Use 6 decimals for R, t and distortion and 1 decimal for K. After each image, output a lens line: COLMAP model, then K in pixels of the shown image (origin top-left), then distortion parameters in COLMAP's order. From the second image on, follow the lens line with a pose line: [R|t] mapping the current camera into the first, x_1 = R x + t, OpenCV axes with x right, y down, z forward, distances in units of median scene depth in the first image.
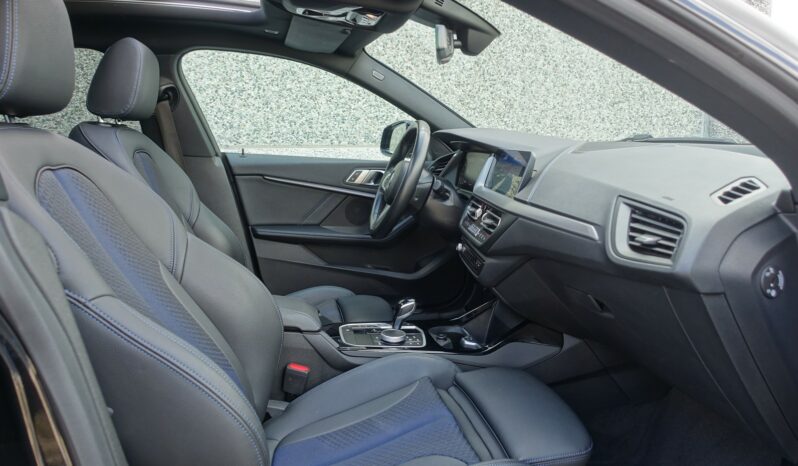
lens RADIAL K [[542.6, 0, 399.0], [0, 542.6, 233.0], [0, 0, 1]] dist [-0.002912, -0.000405]
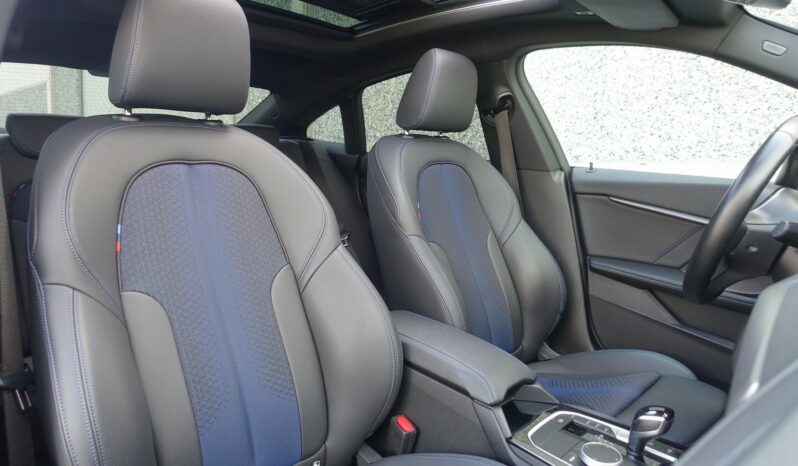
lens RADIAL K [[542.6, 0, 399.0], [0, 542.6, 233.0], [0, 0, 1]] dist [-0.002912, -0.000405]
pose [[0.584402, 0.115328, -0.803227, 0.211170], [-0.139474, 0.989394, 0.040582, -0.039160], [0.799388, 0.088313, 0.594289, 0.266939]]
